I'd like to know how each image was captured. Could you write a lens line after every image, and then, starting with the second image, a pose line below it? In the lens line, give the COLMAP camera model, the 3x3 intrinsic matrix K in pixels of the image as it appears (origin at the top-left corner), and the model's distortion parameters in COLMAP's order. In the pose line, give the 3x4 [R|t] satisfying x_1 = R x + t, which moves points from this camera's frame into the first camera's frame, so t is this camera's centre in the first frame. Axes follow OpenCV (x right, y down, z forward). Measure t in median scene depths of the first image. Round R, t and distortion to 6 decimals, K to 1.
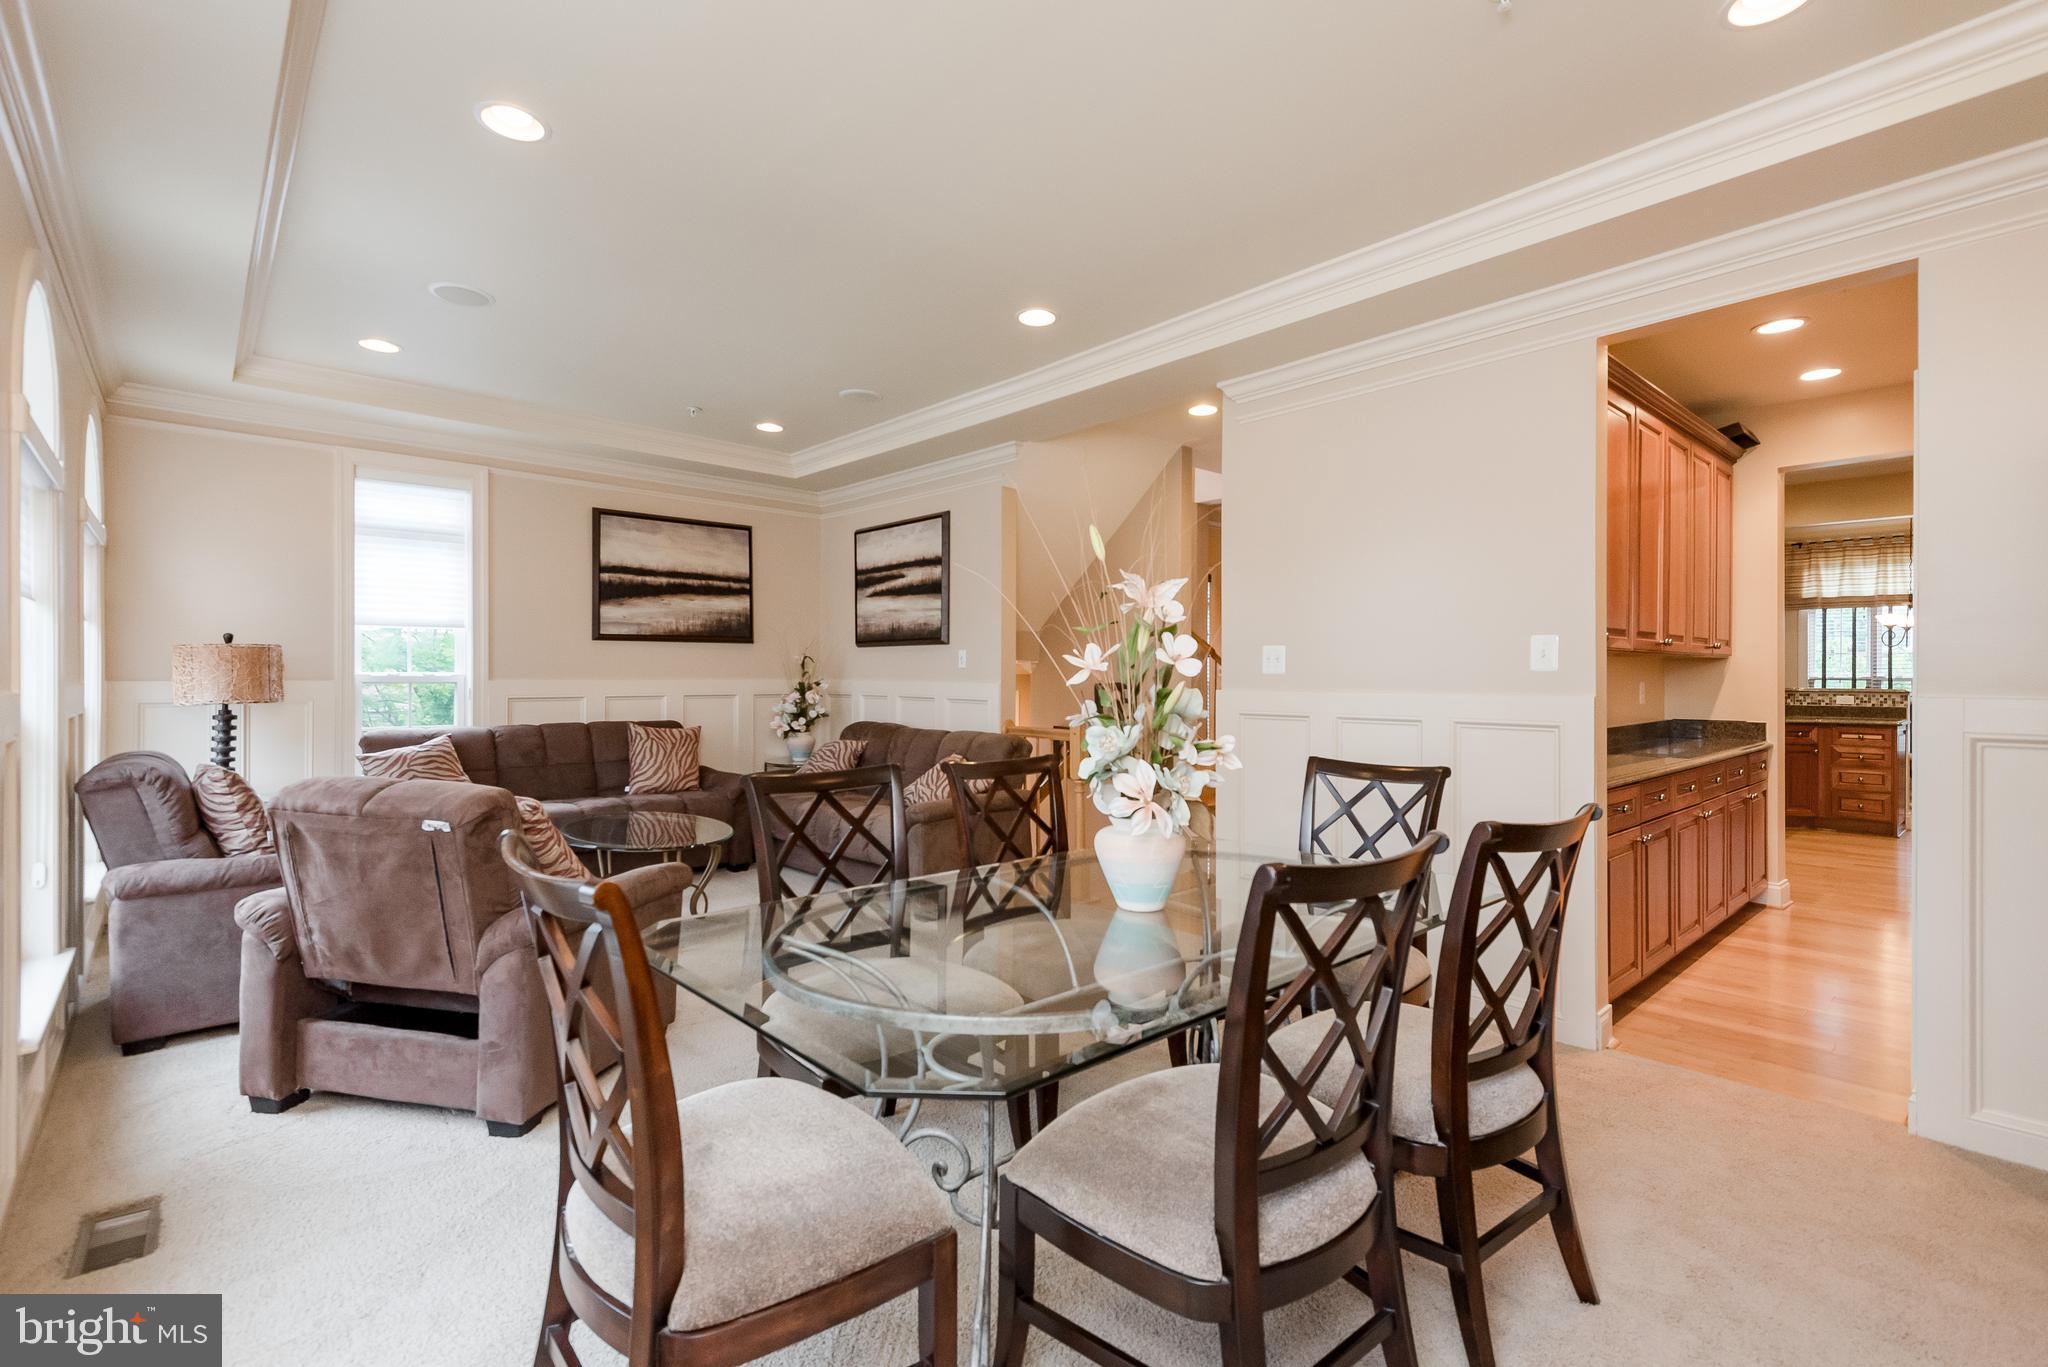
lens RADIAL K [[918.8, 0, 1026.5], [0, 918.8, 681.8], [0, 0, 1]] dist [0.020422, -0.010919]
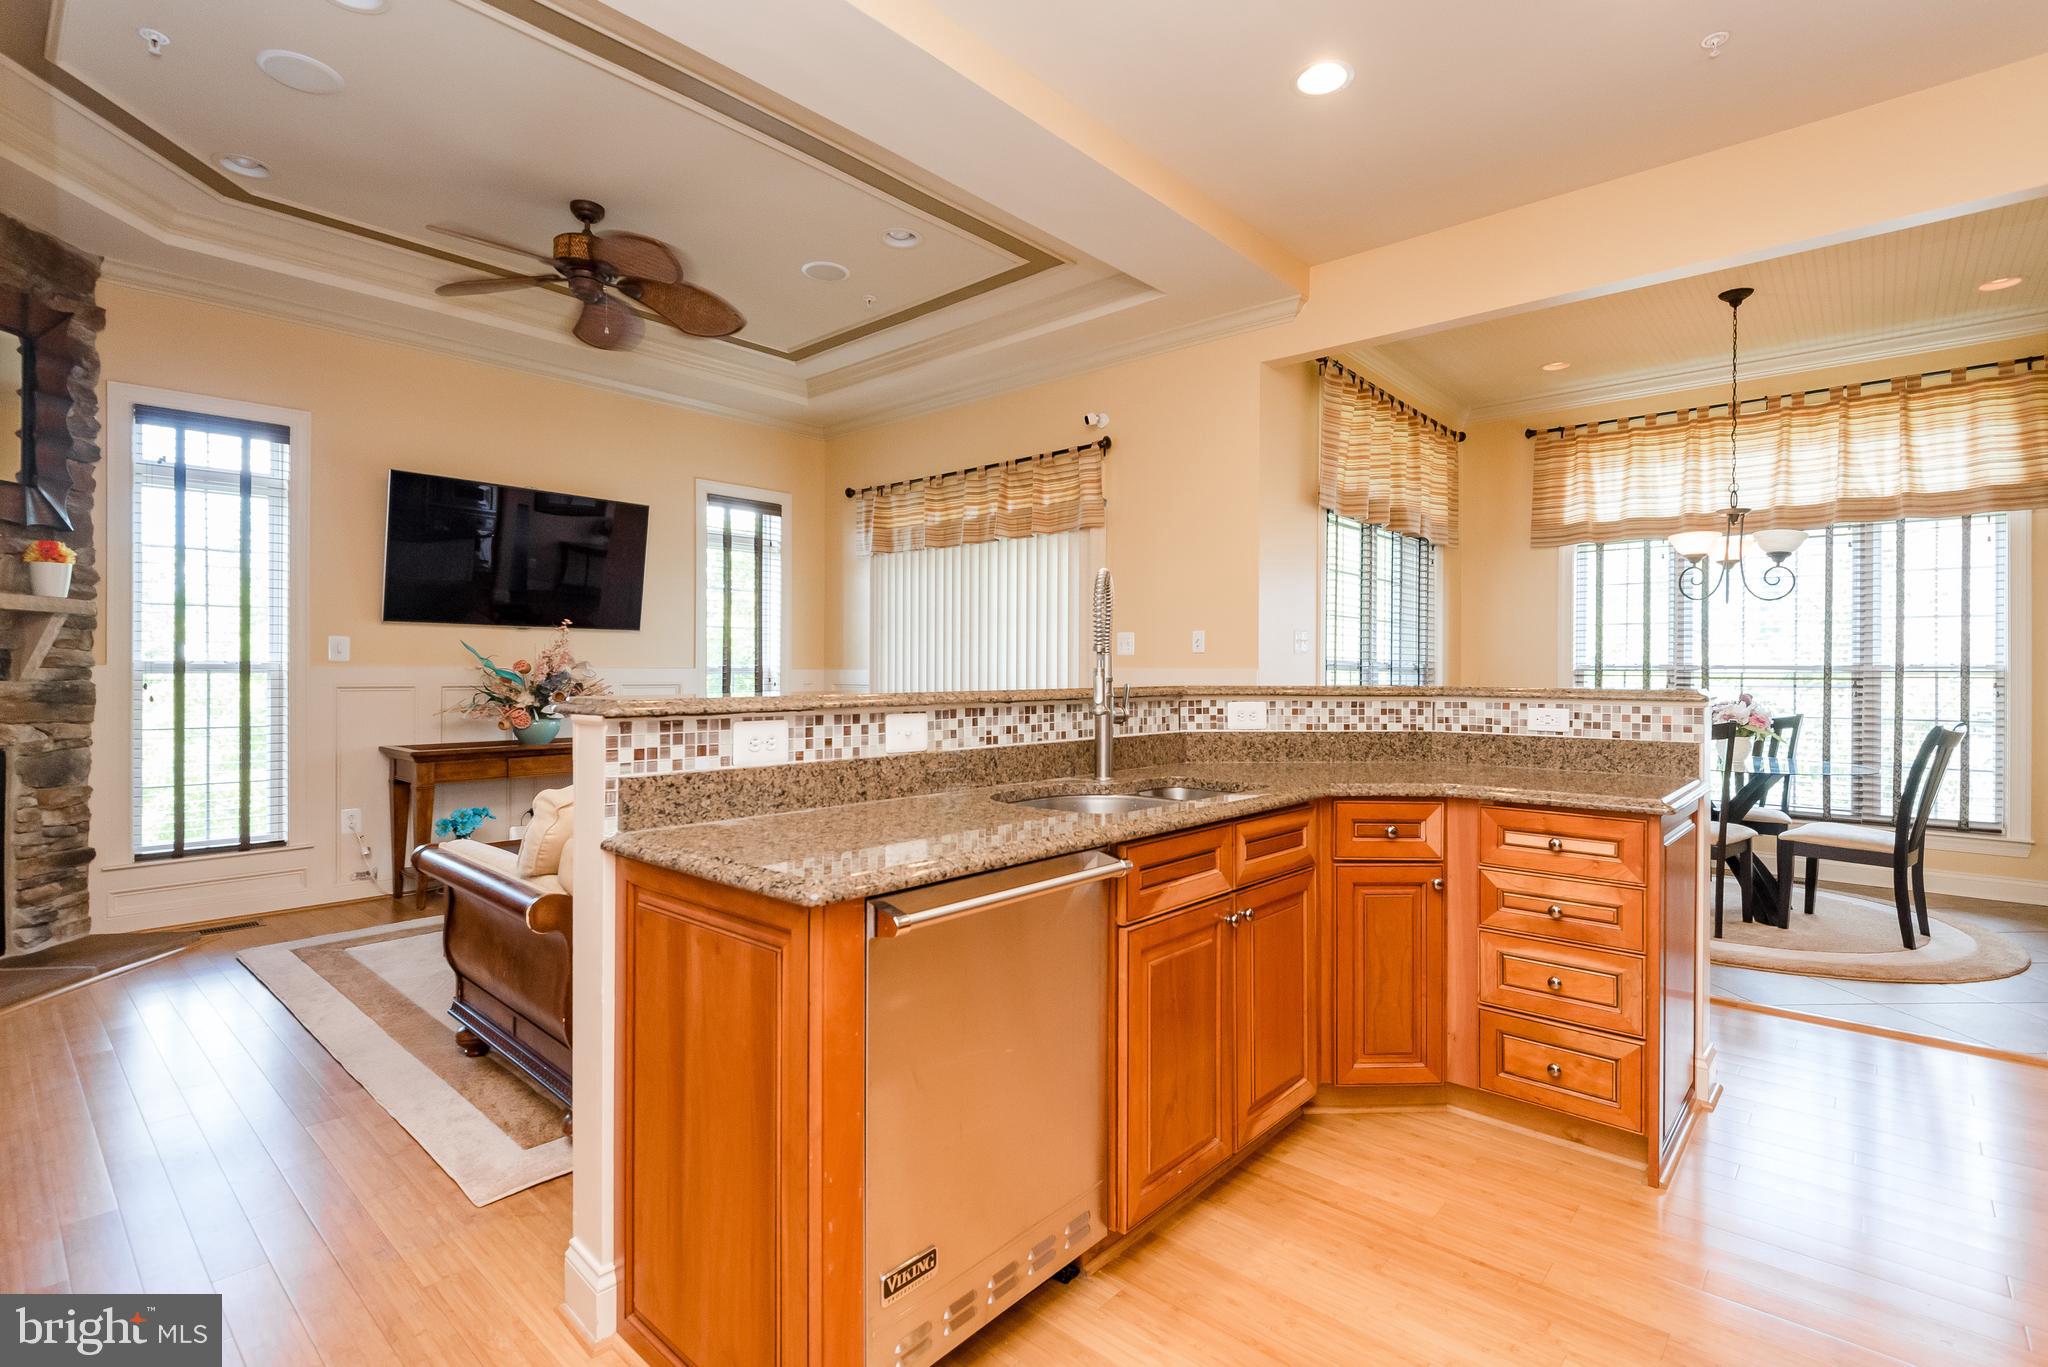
lens RADIAL K [[959.3, 0, 1025.3], [0, 959.3, 677.6], [0, 0, 1]] dist [-0.006970, -0.000808]
pose [[0.994243, 0.008775, 0.106790, 0.466761], [-0.008913, 0.999960, 0.000816, 0.003891], [-0.106778, -0.001763, 0.994281, 0.476134]]
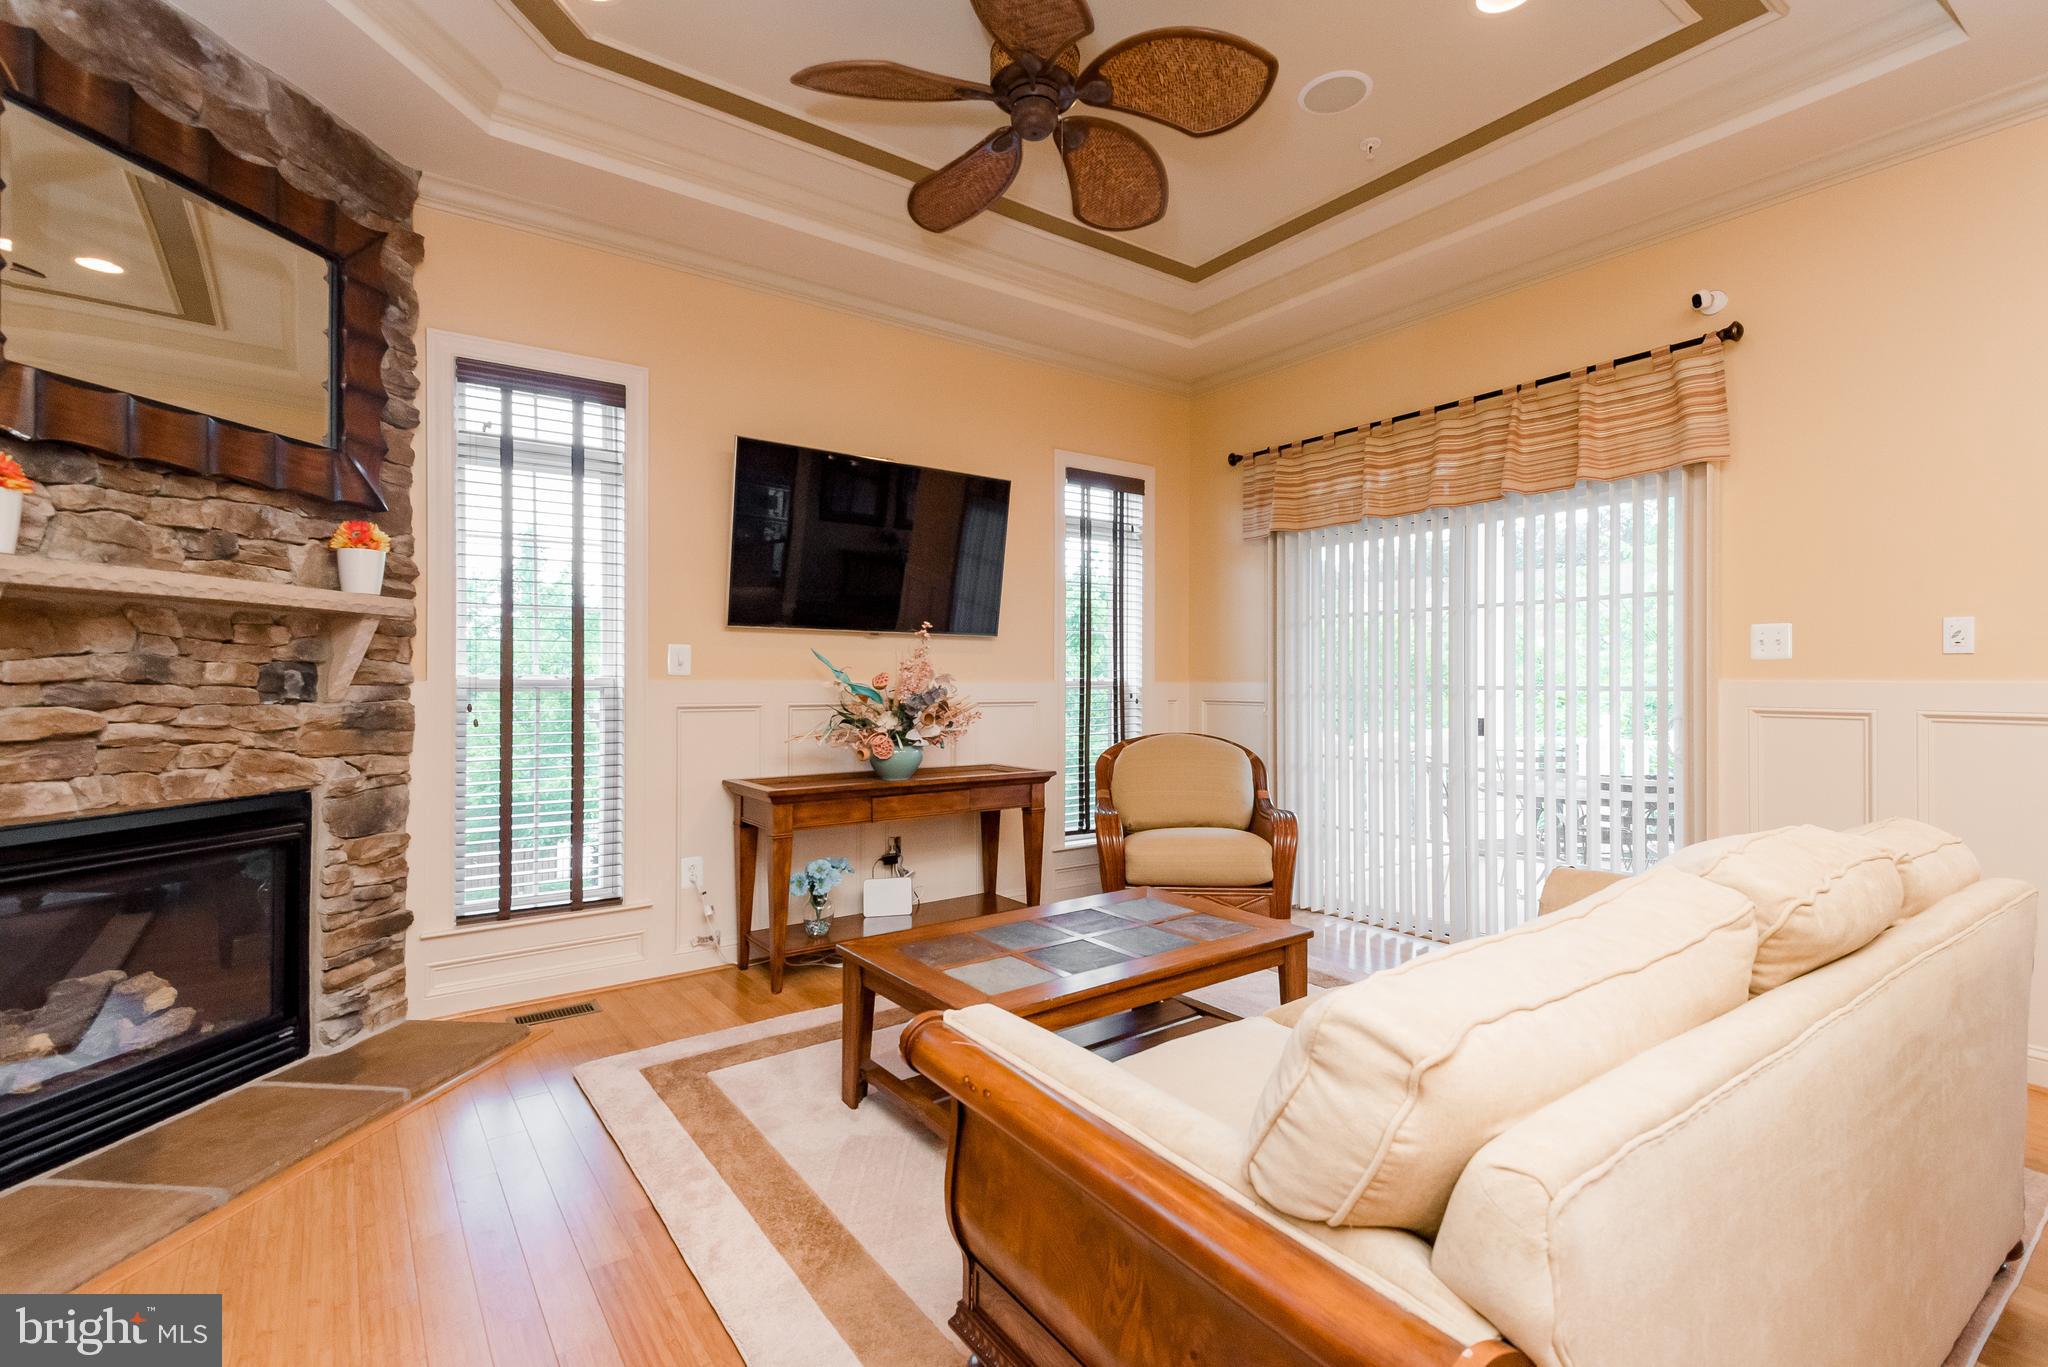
lens RADIAL K [[918.8, 0, 1026.5], [0, 918.8, 681.8], [0, 0, 1]] dist [0.020422, -0.010919]
pose [[0.994919, 0.003702, -0.100608, 0.359884], [-0.004427, 0.999966, -0.006981, 0.003738], [0.100578, 0.007391, 0.994902, 0.622901]]
